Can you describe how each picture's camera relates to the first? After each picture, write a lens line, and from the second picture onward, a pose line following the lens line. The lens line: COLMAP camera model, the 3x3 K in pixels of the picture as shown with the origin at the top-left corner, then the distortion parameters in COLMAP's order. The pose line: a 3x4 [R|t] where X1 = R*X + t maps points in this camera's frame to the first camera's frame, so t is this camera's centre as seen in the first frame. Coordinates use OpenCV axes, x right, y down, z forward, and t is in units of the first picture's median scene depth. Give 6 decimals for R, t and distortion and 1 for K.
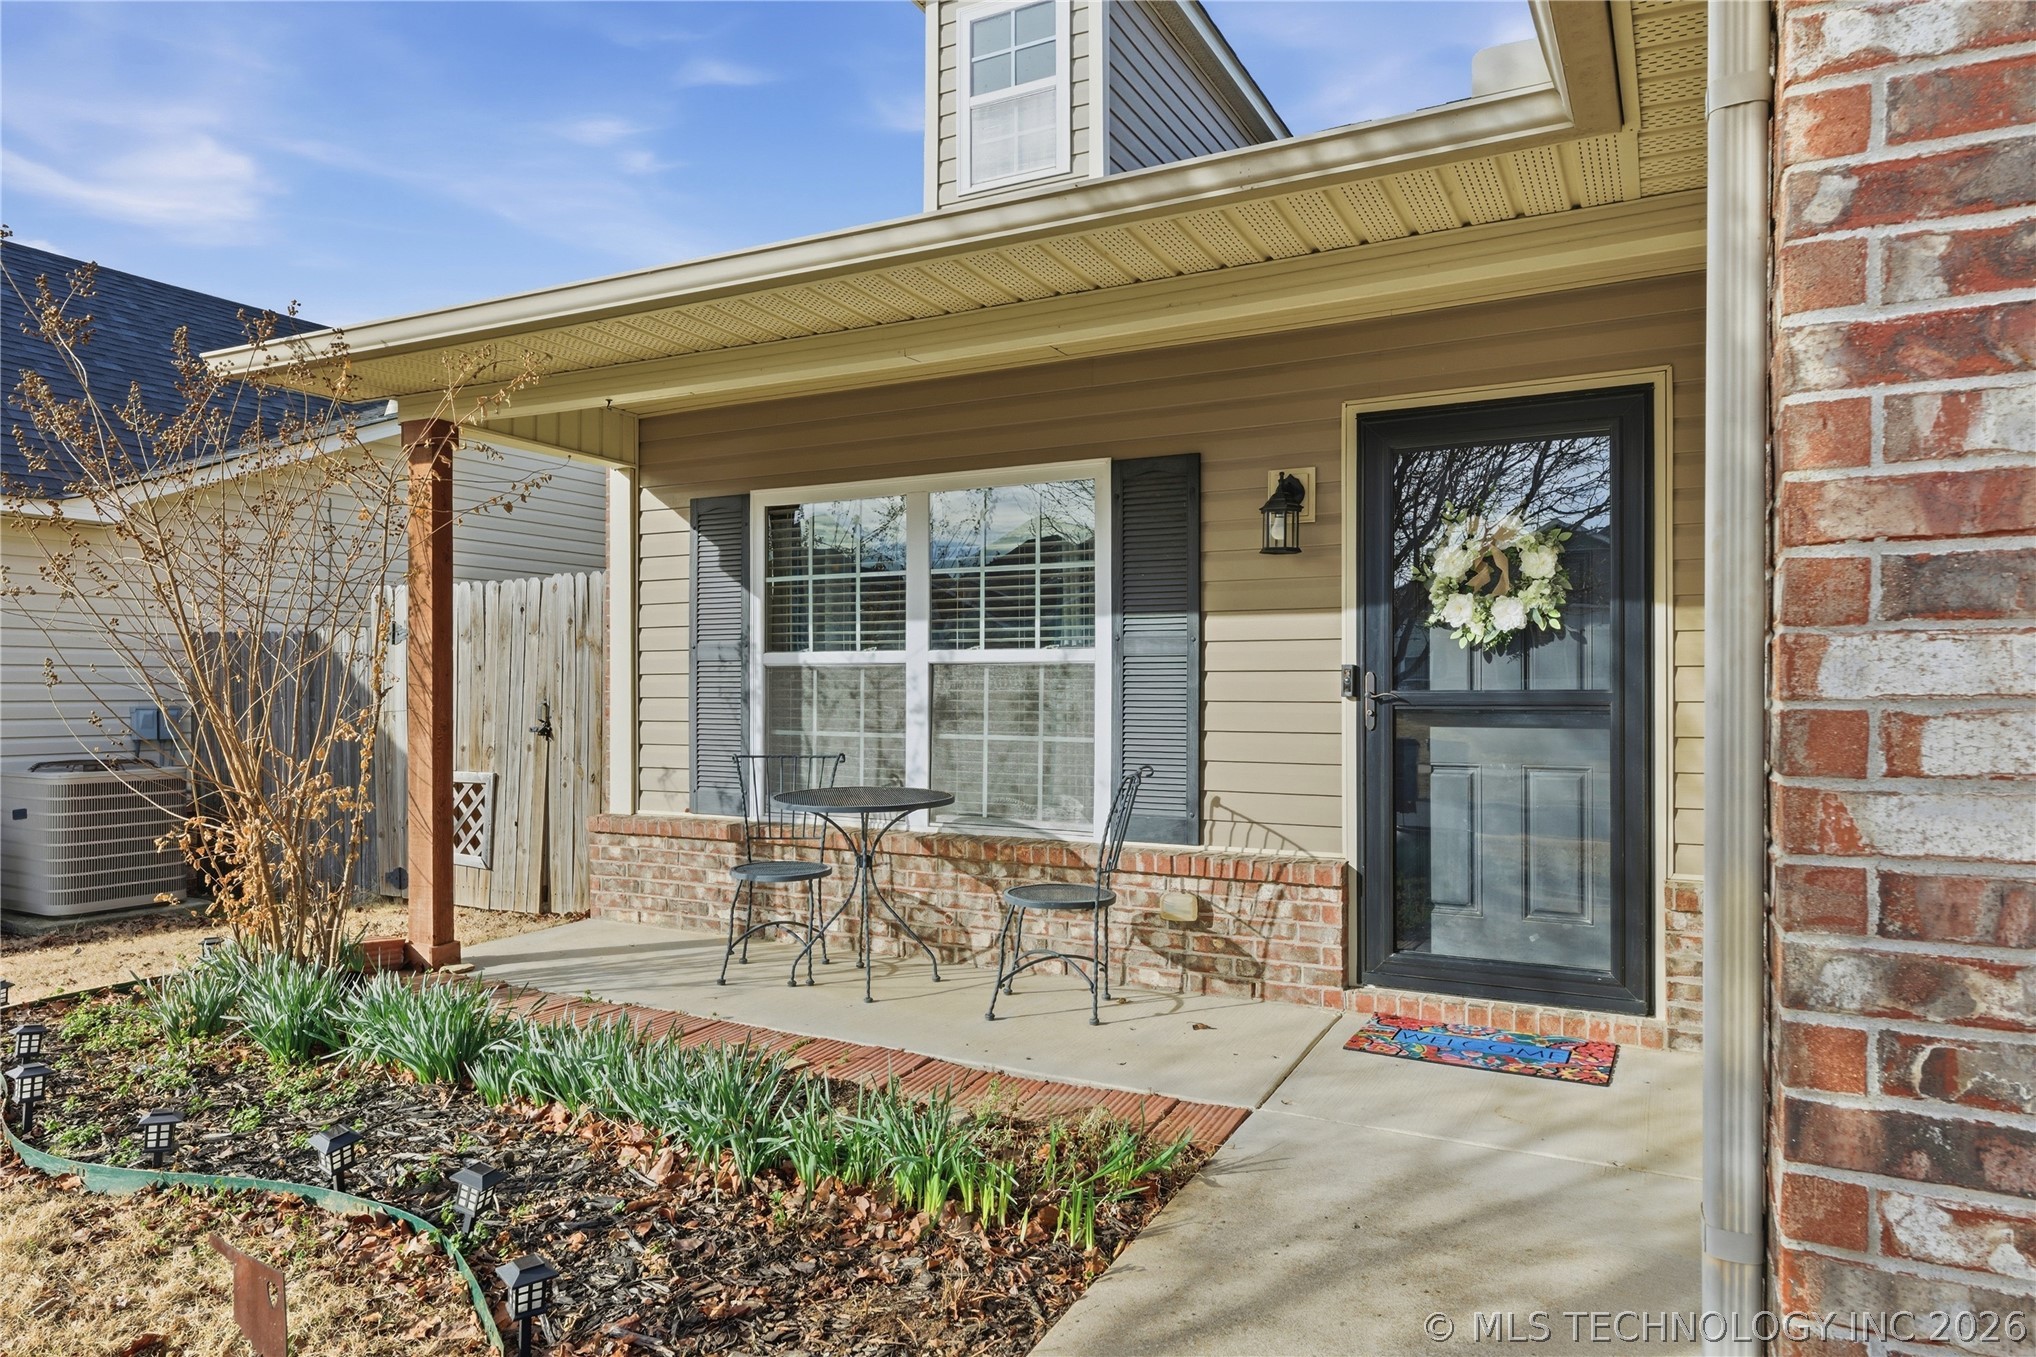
lens RADIAL K [[1238.4, 0, 1016.6], [0, 1238.4, 682.2], [0, 0, 1]] dist [0.002179, 0.000428]
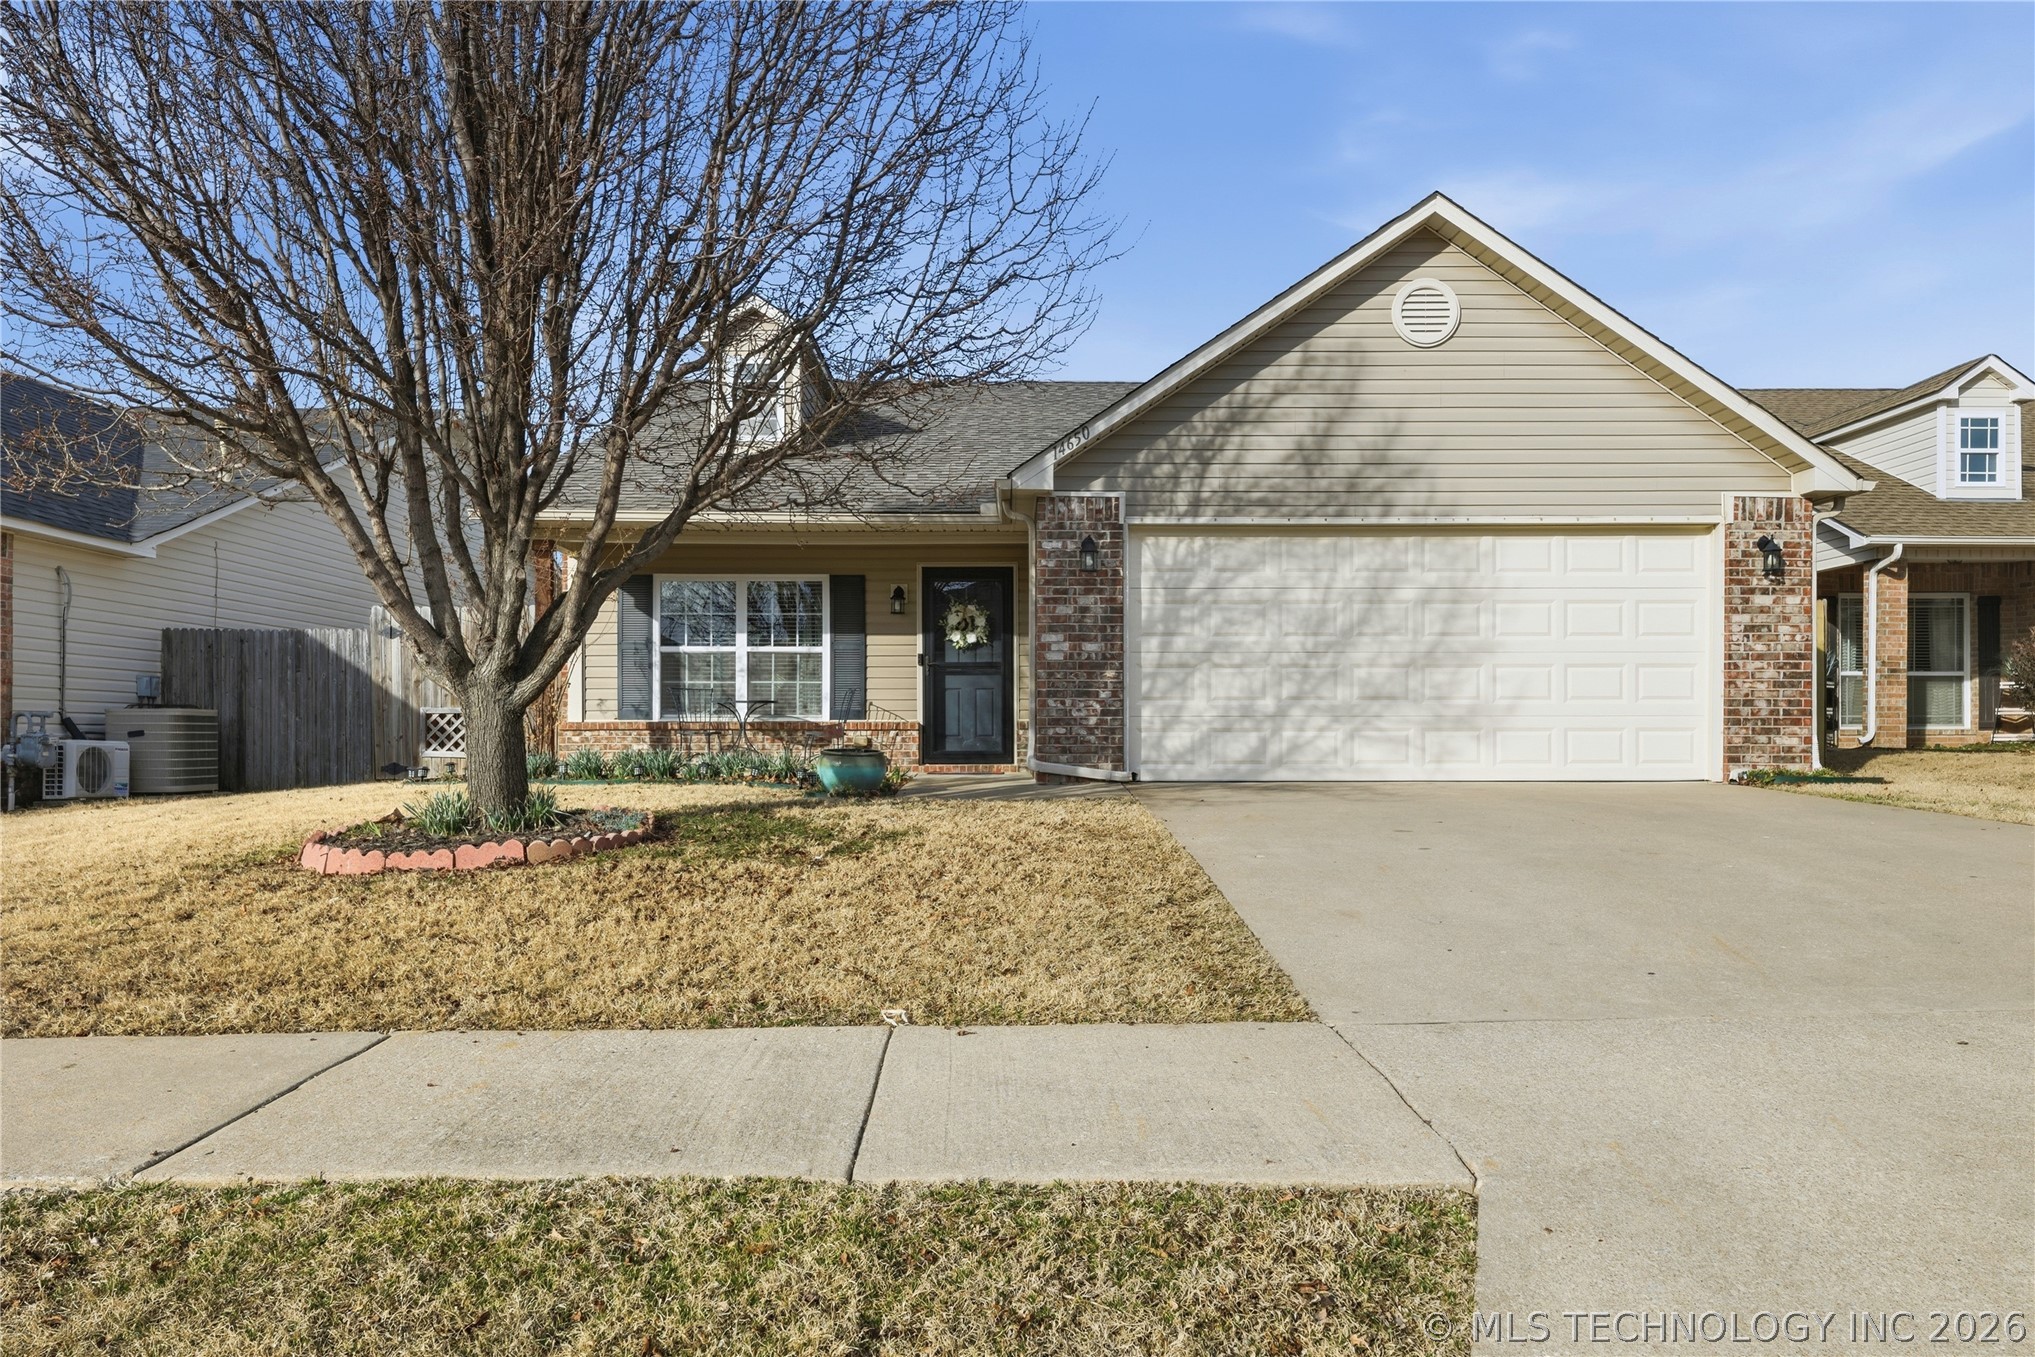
lens RADIAL K [[1347.9, 0, 1016.6], [0, 1347.9, 681.8], [0, 0, 1]] dist [-0.001105, -0.000226]
pose [[0.876999, 0.018789, 0.480124, -0.934504], [-0.000655, 0.999281, -0.037909, 0.152907], [-0.480491, 0.032932, 0.876381, -1.667782]]
